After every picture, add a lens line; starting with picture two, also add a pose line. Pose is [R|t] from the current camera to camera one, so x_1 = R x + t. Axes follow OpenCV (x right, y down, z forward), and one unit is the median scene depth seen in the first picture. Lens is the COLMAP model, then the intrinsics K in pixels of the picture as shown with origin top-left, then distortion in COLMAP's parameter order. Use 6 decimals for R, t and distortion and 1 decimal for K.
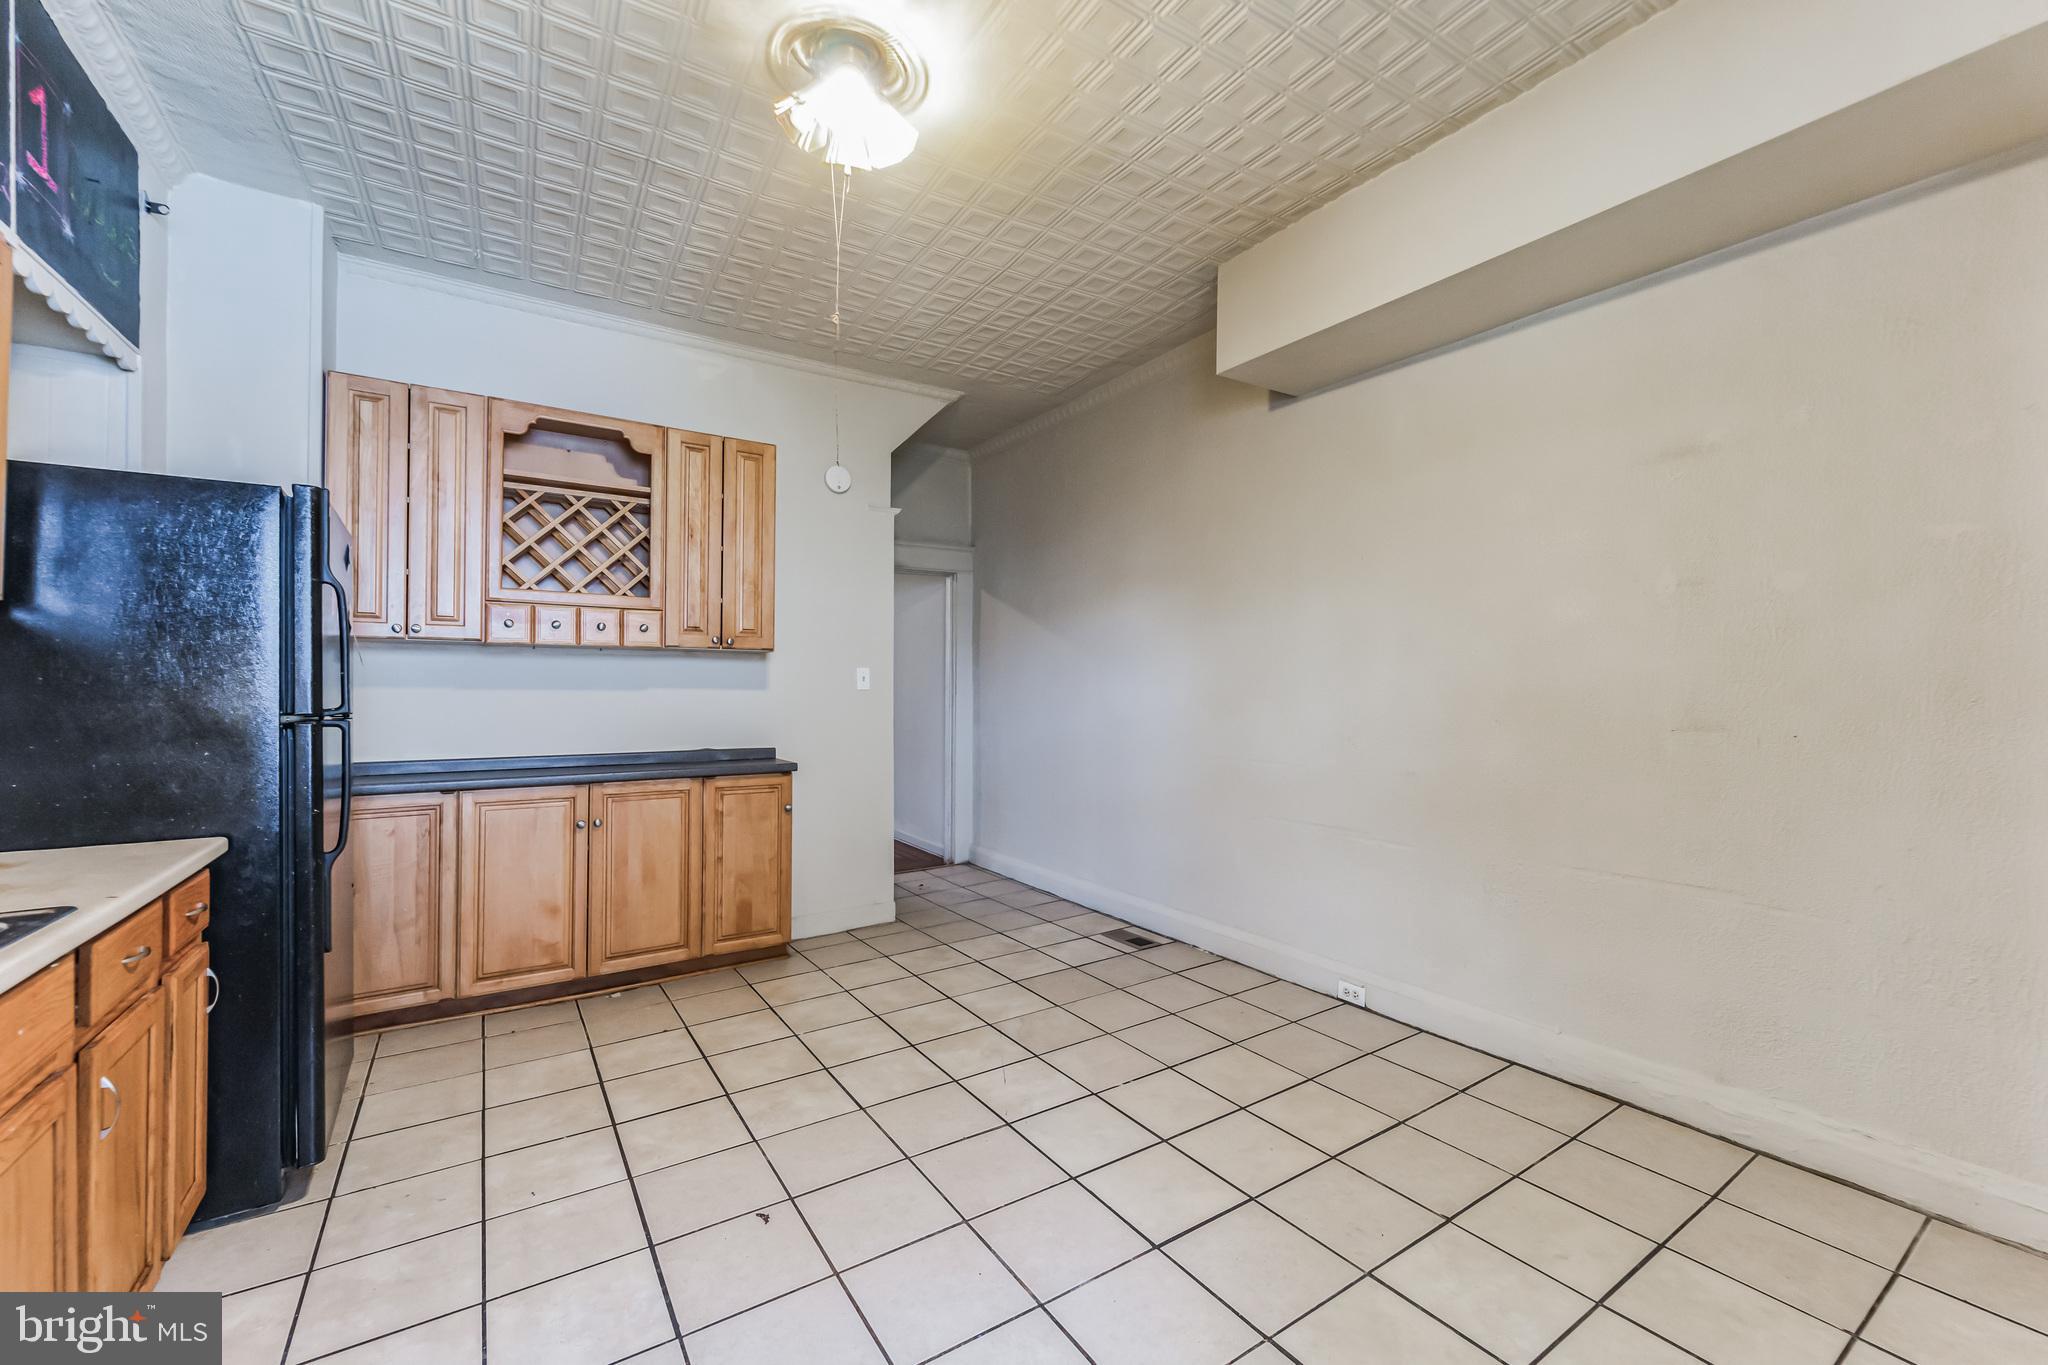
lens RADIAL K [[825.5, 0, 1027.7], [0, 825.5, 685.8], [0, 0, 1]] dist [0.000928, -0.000446]
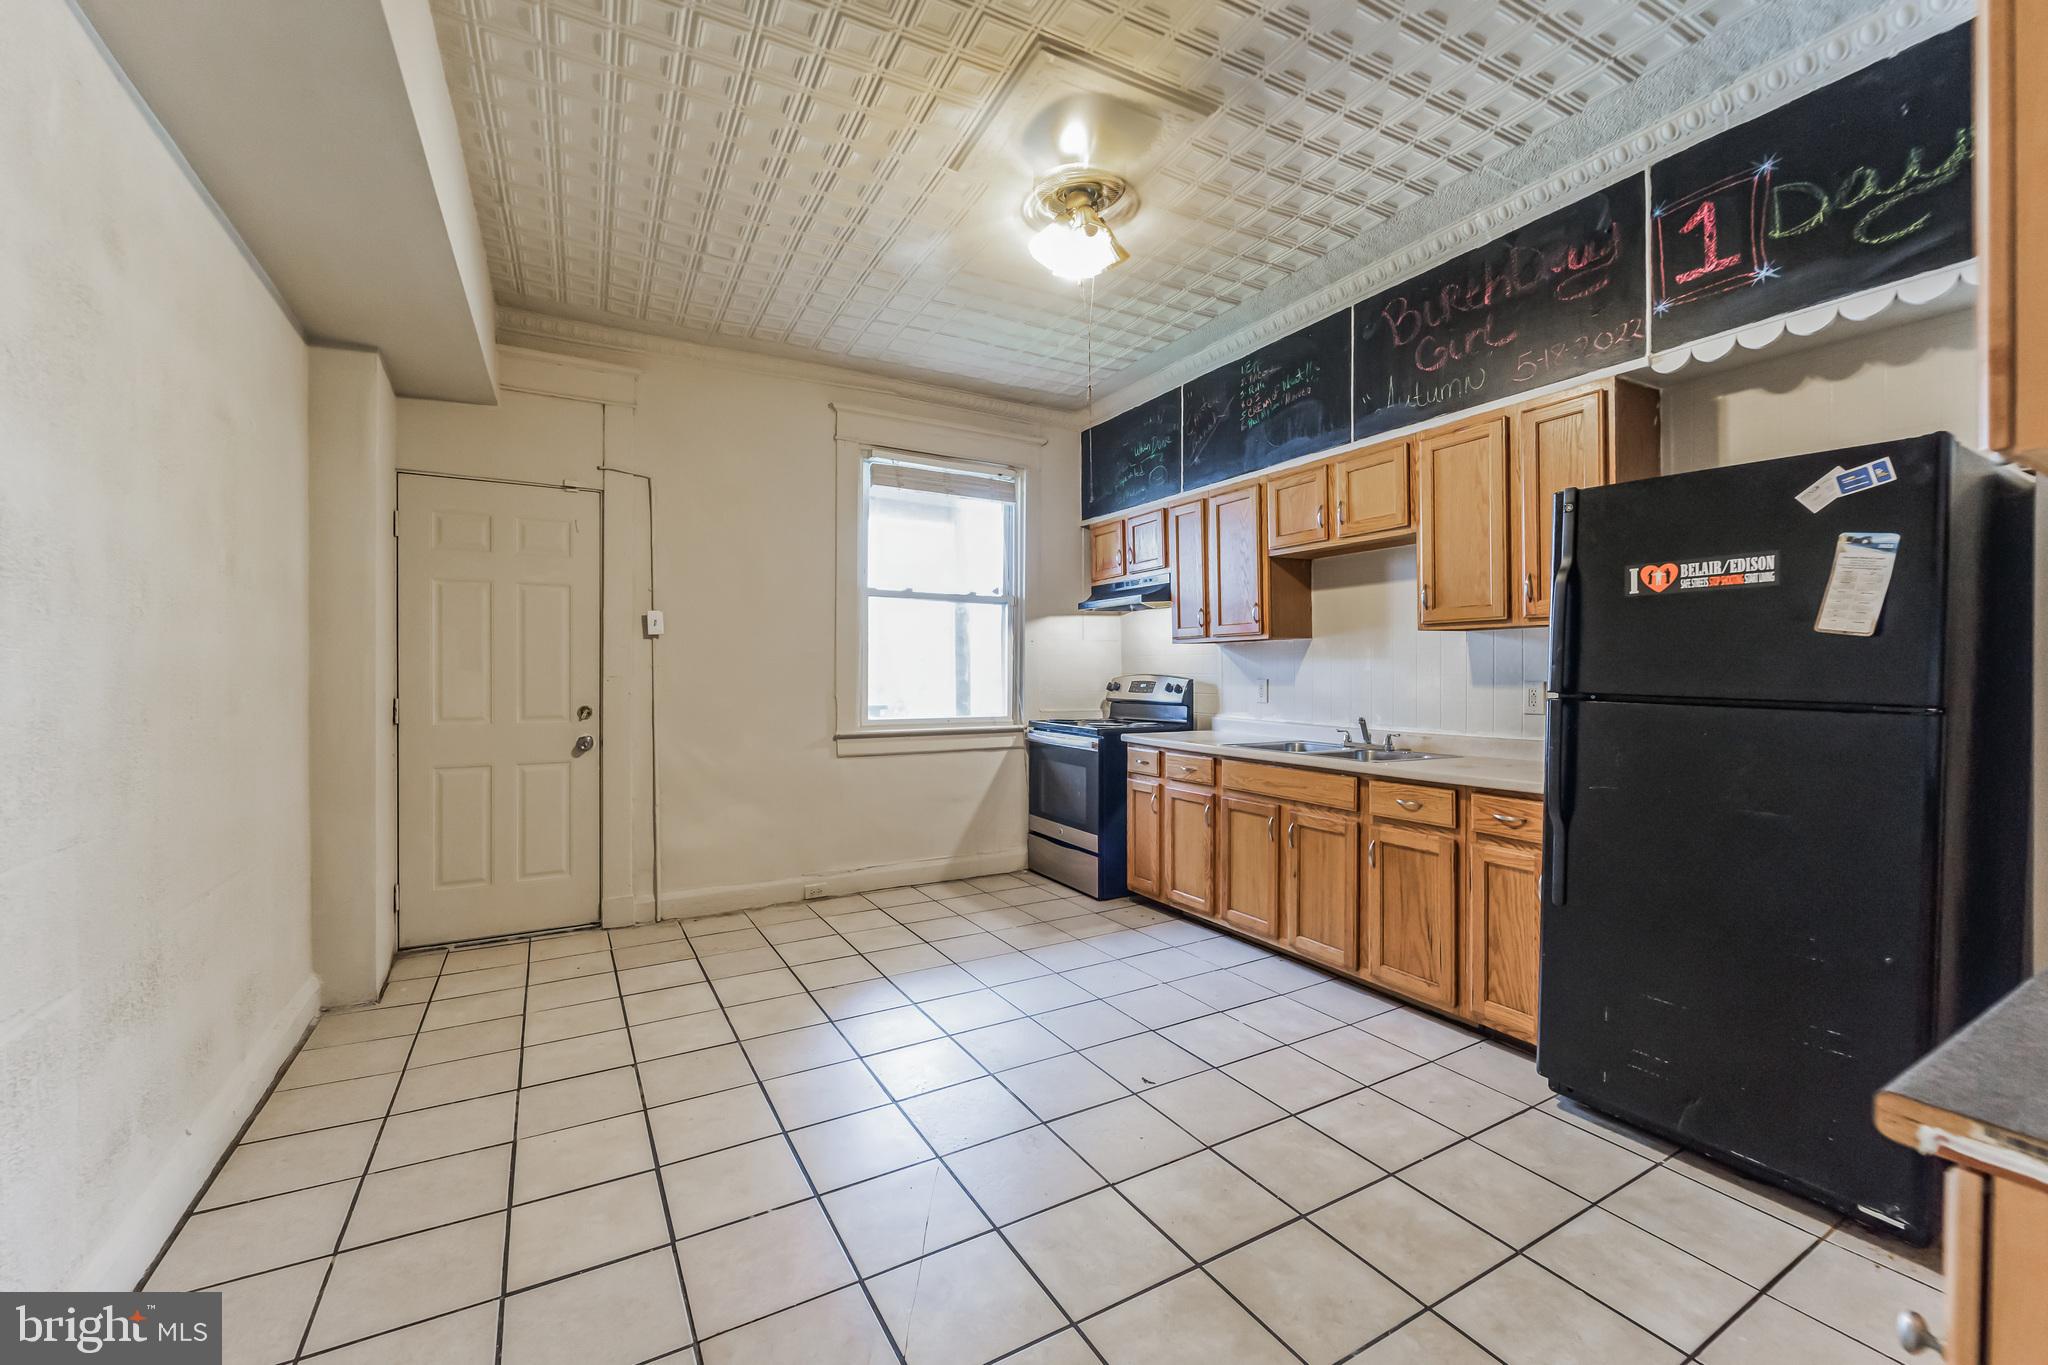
lens RADIAL K [[825.5, 0, 1022.8], [0, 825.5, 676.7], [0, 0, 1]] dist [0.000928, -0.000446]
pose [[-0.997580, -0.001696, 0.069504, -0.122665], [-0.001239, 0.999977, 0.006610, 0.004716], [-0.069514, 0.006508, -0.997560, 1.324482]]
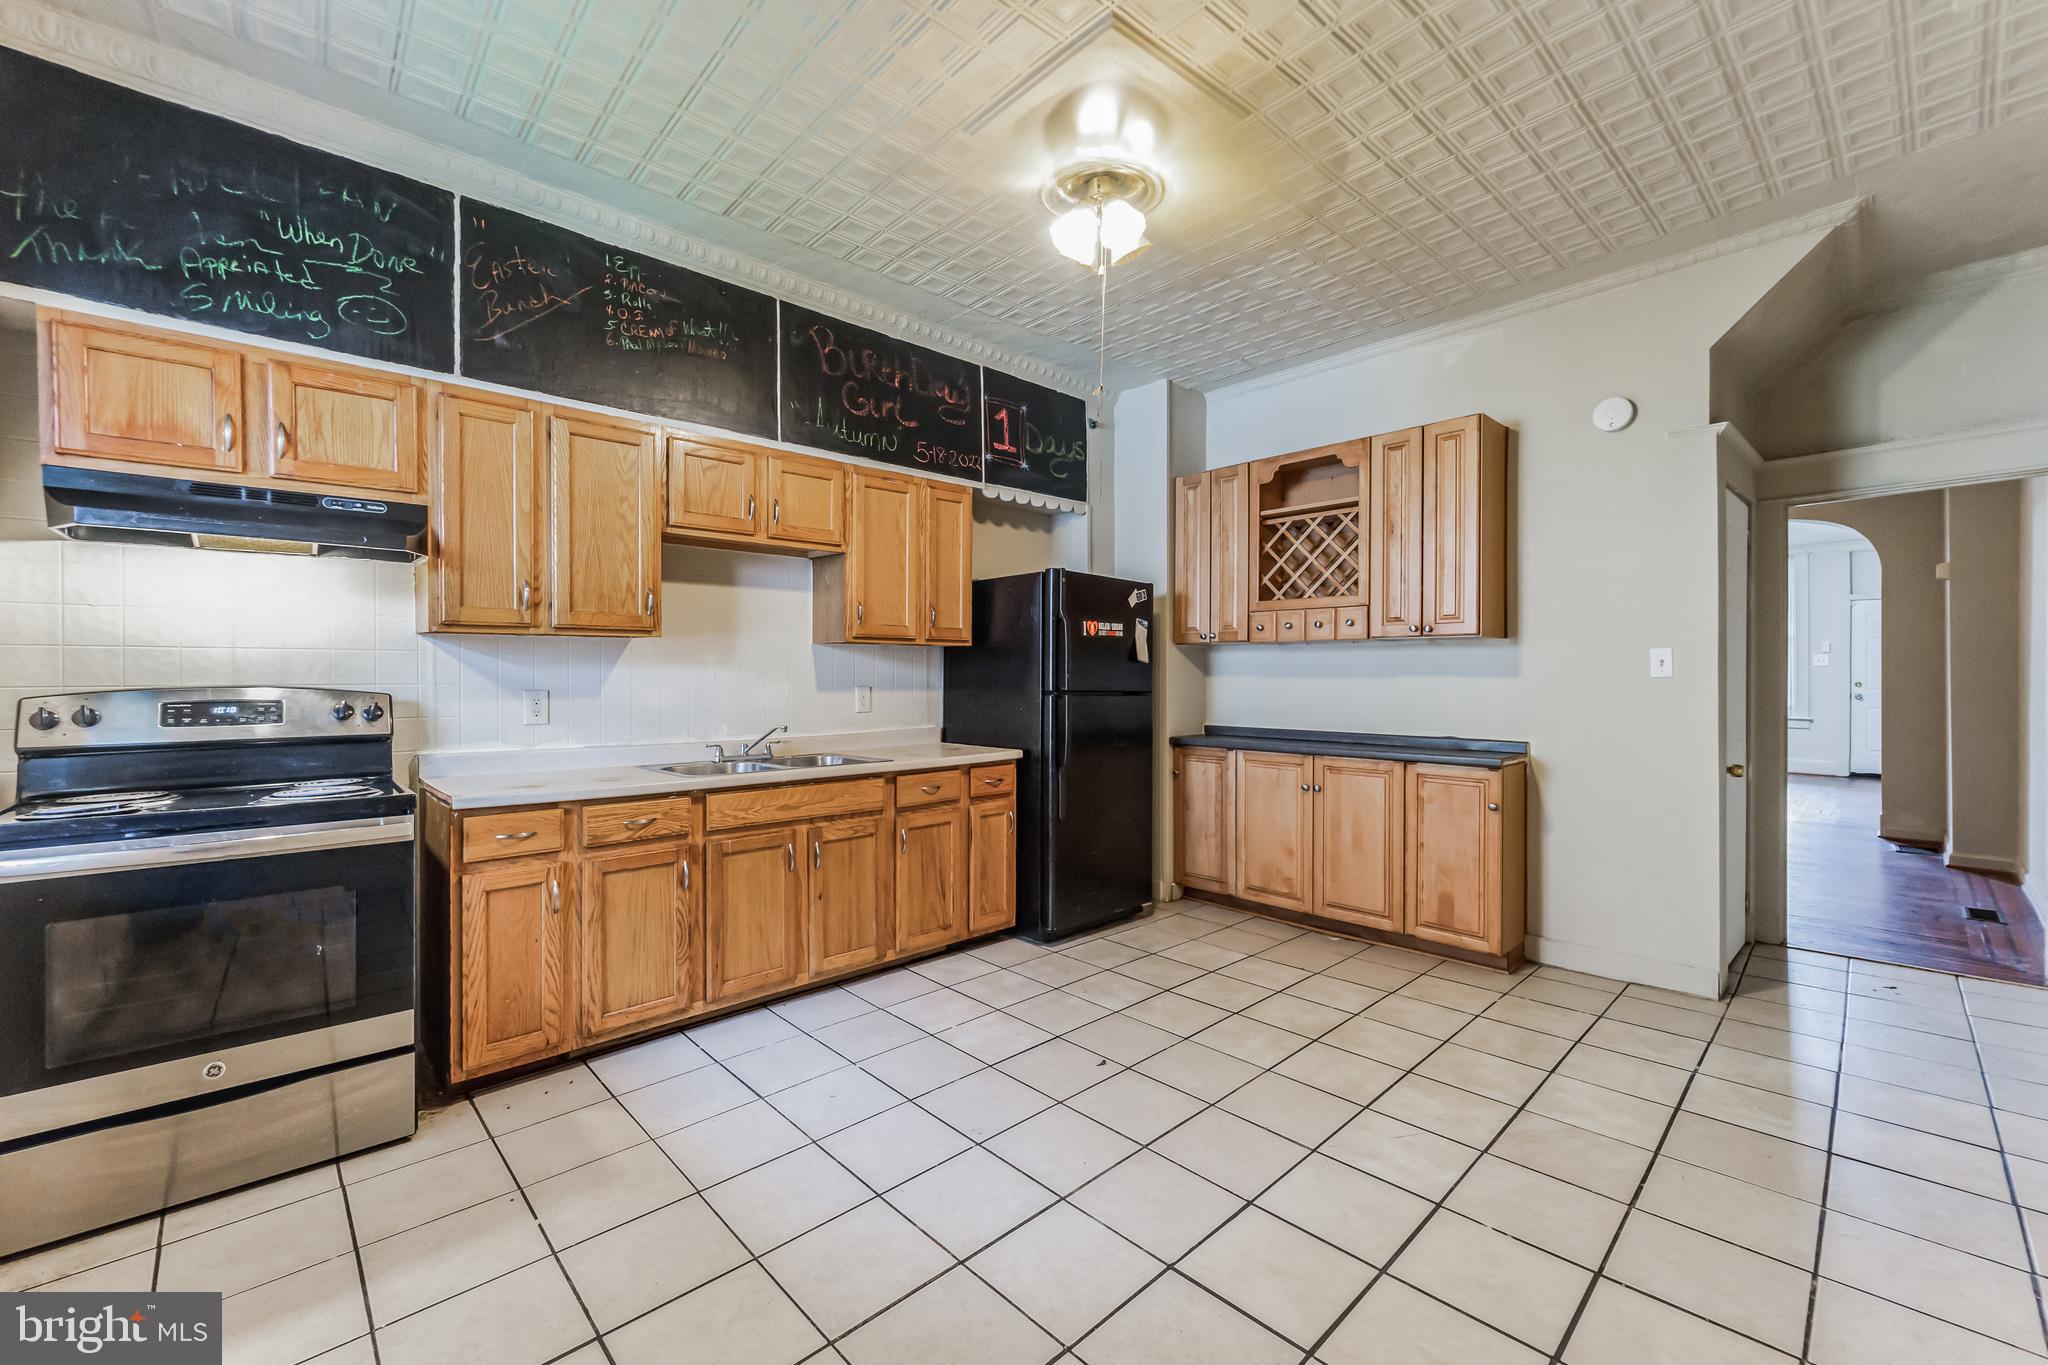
lens RADIAL K [[825.5, 0, 1024.3], [0, 825.5, 679.9], [0, 0, 1]] dist [0.000928, -0.000446]
pose [[0.172833, 0.001789, -0.984949, 0.579497], [0.002893, 0.999993, 0.002324, 0.004365], [0.984947, -0.003251, 0.172827, 0.370368]]
